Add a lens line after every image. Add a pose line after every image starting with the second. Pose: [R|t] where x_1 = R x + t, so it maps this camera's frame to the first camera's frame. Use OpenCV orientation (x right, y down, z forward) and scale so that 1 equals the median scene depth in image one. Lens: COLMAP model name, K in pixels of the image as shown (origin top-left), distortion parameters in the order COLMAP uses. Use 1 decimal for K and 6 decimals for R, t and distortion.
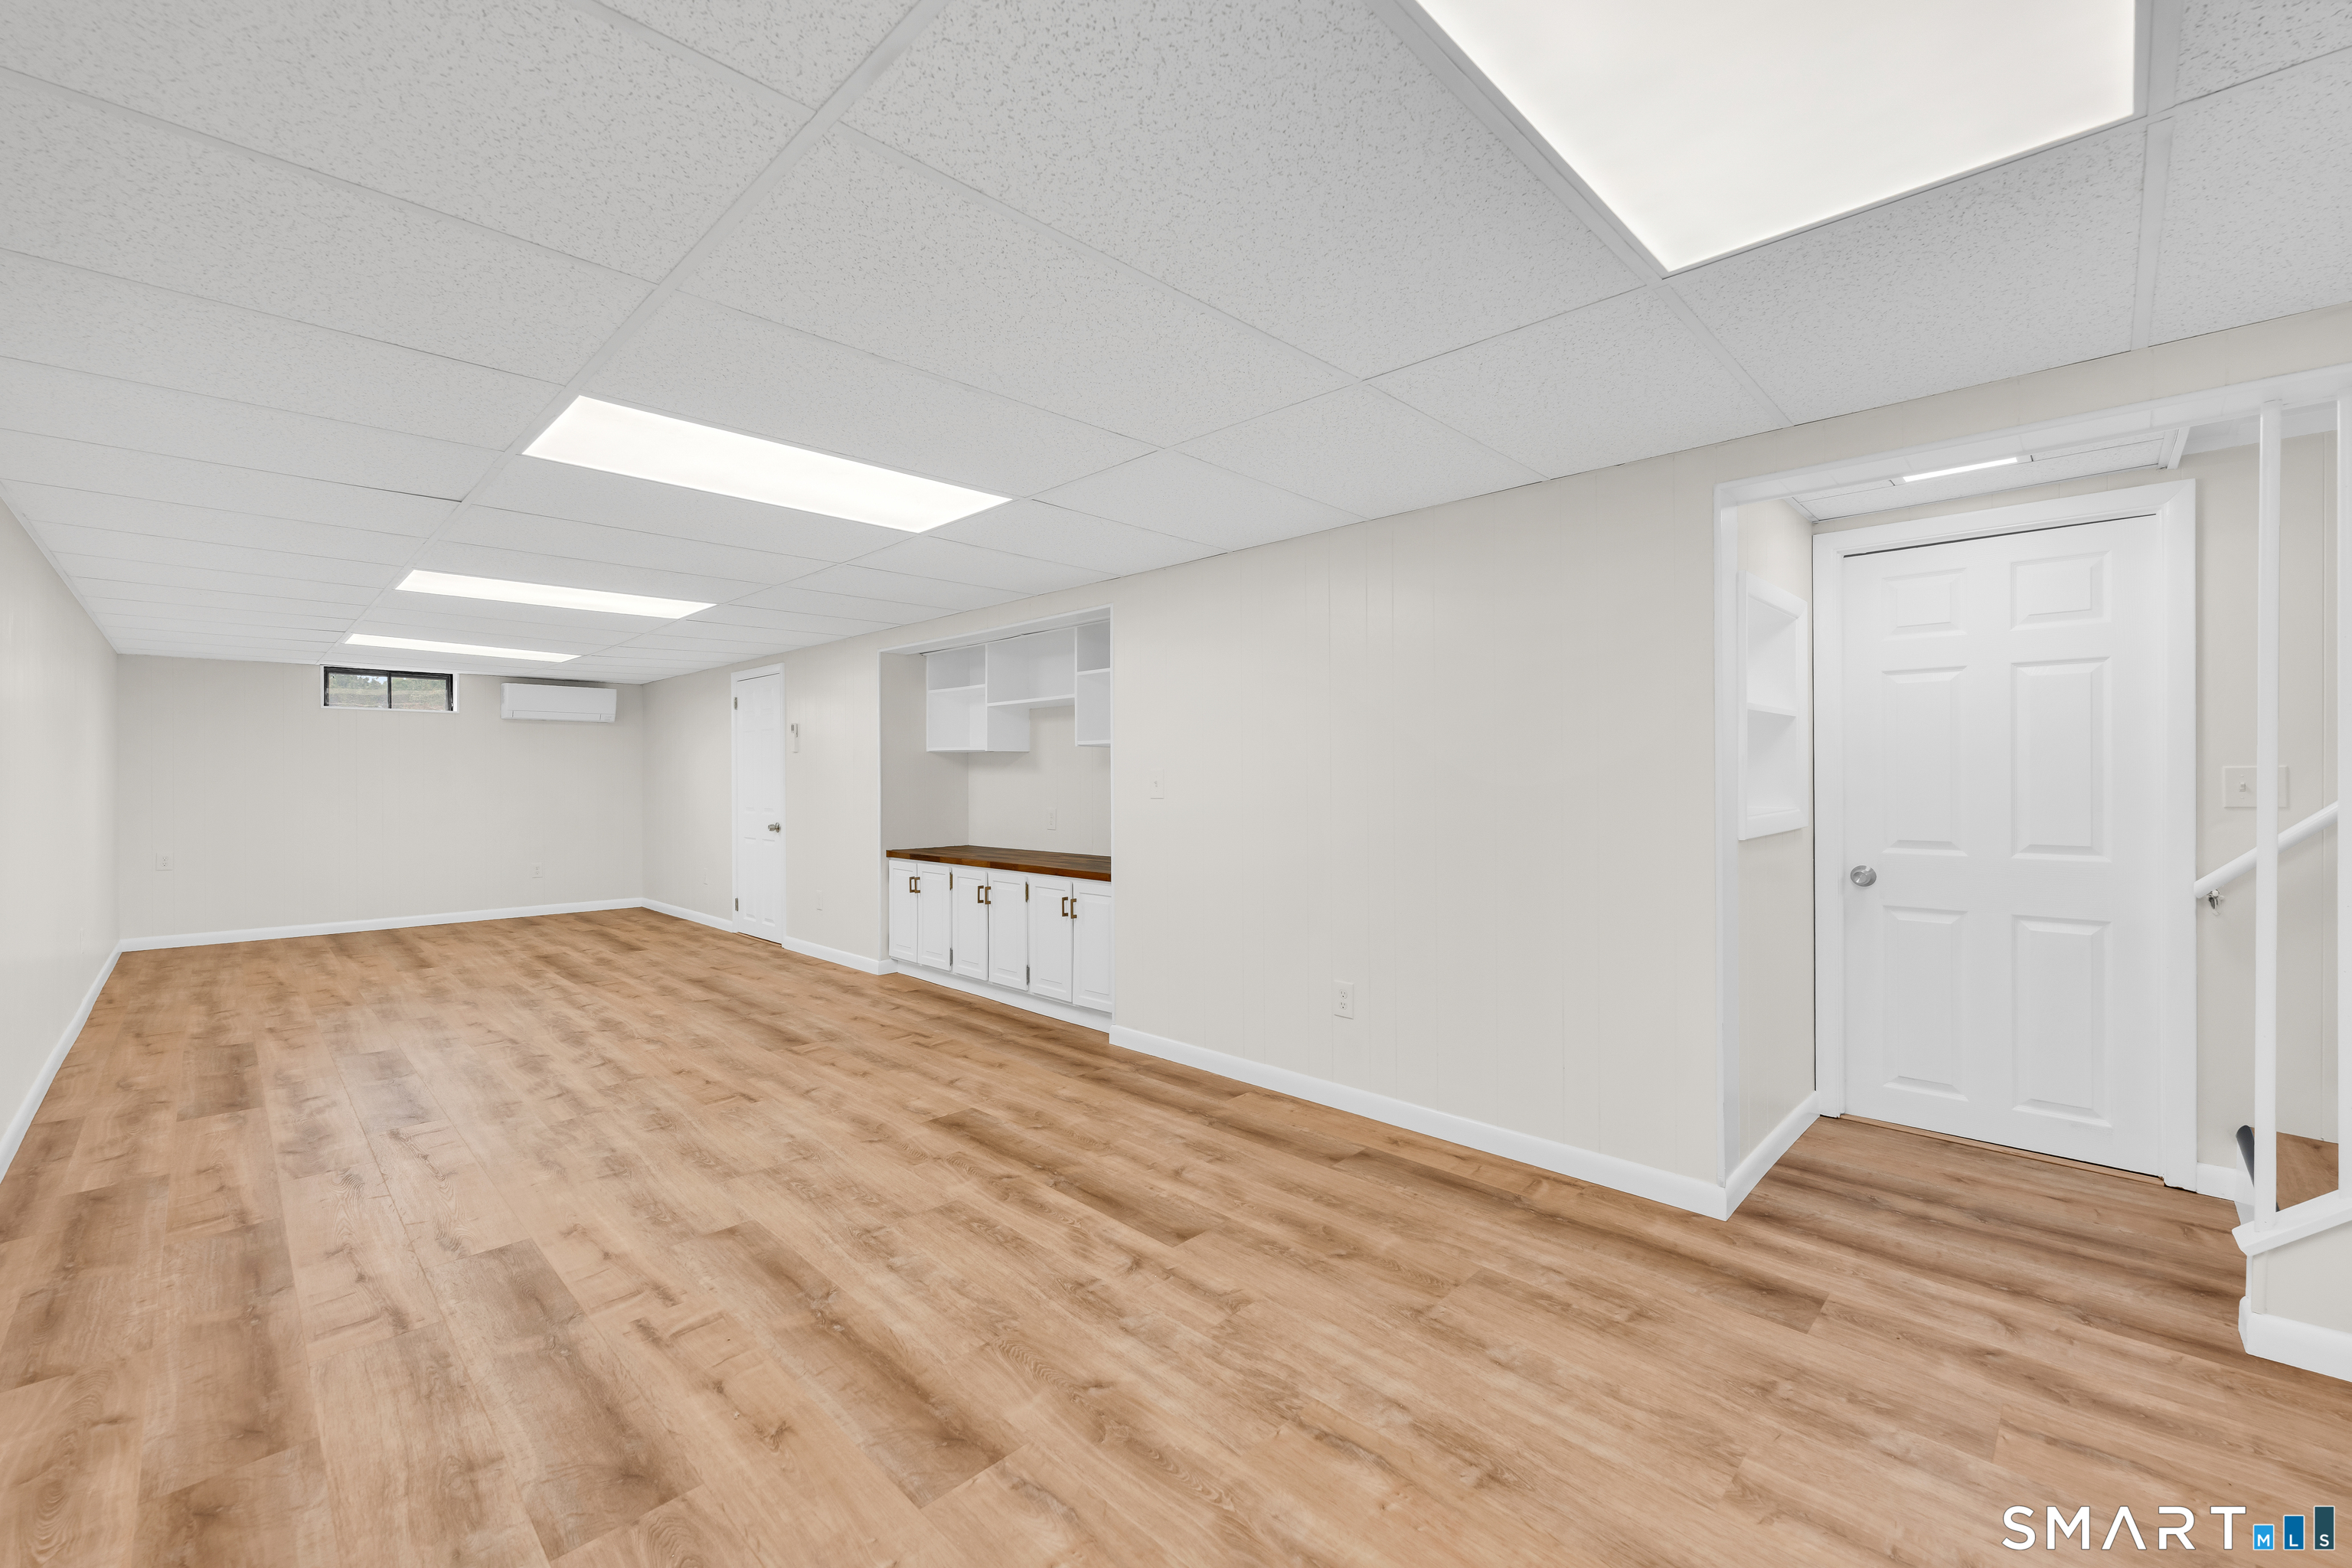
lens RADIAL K [[936.0, 0, 1161.7], [0, 936.0, 783.5], [0, 0, 1]] dist [-0.006415, 0.001734]
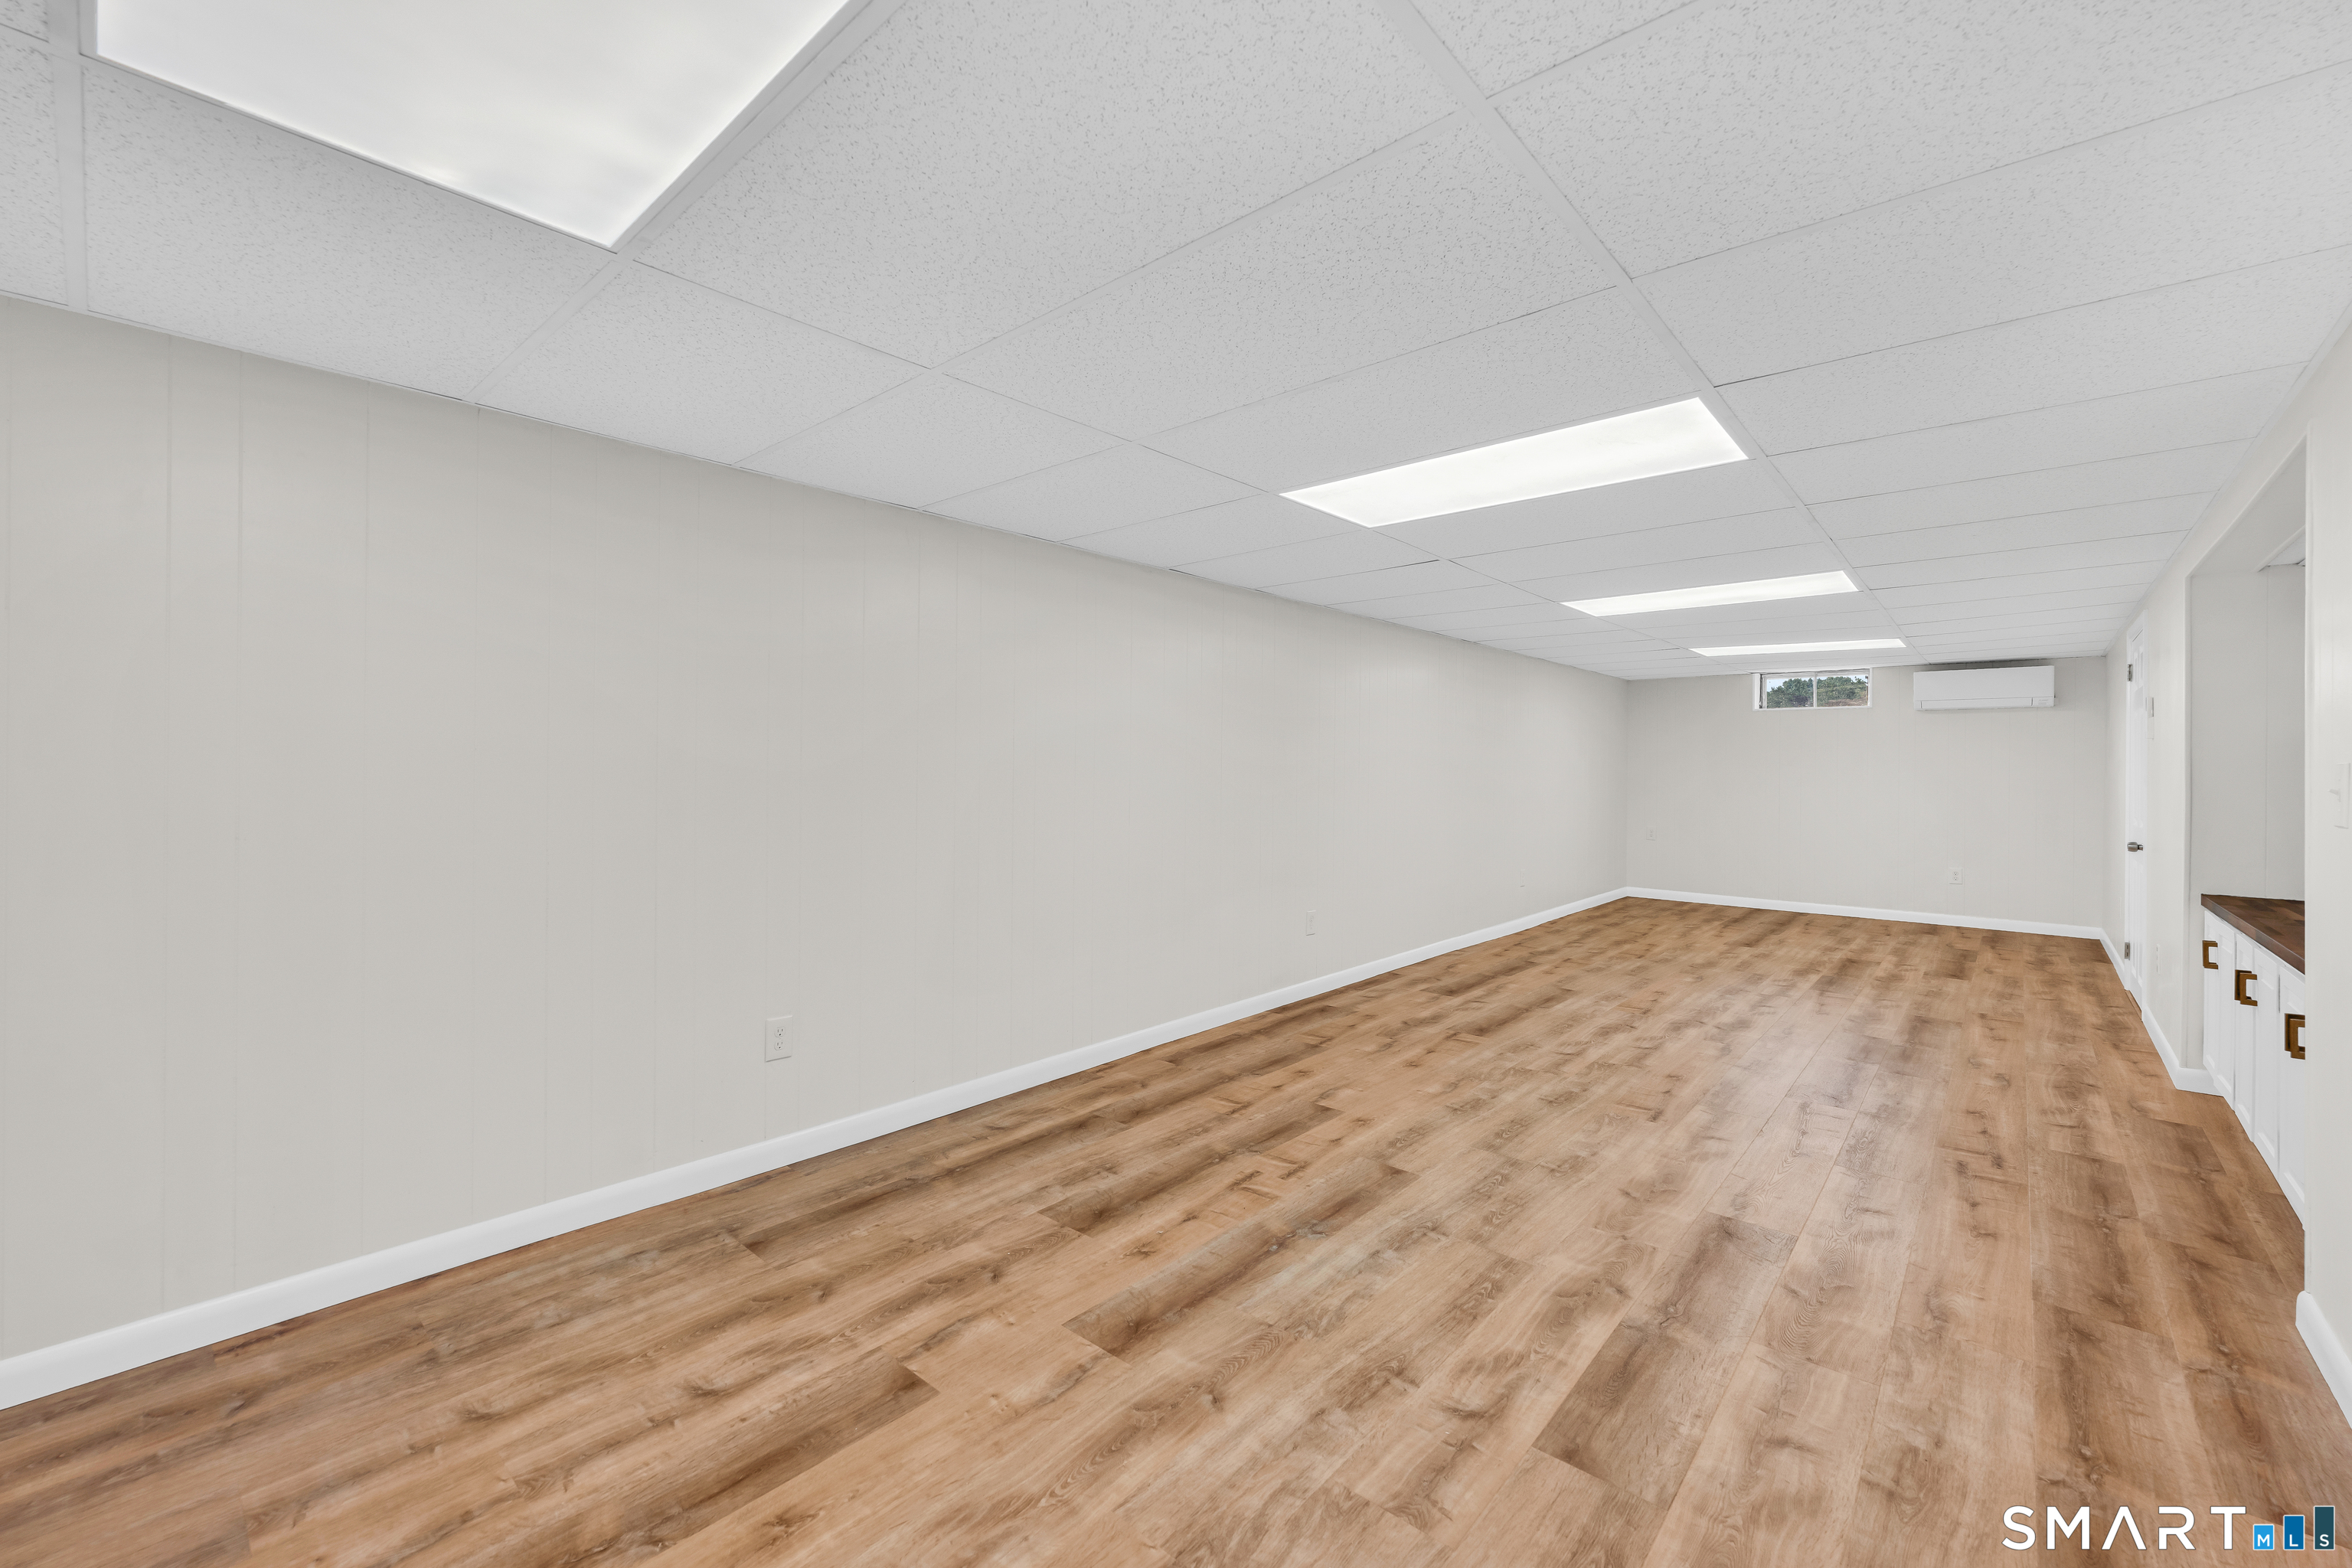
lens RADIAL K [[936.0, 0, 1162.9], [0, 936.0, 770.5], [0, 0, 1]] dist [-0.006415, 0.001734]
pose [[0.075814, 0.006363, -0.997102, 0.638791], [-0.015106, 0.999872, 0.005232, -0.008499], [0.997008, 0.014666, 0.075900, 0.620005]]
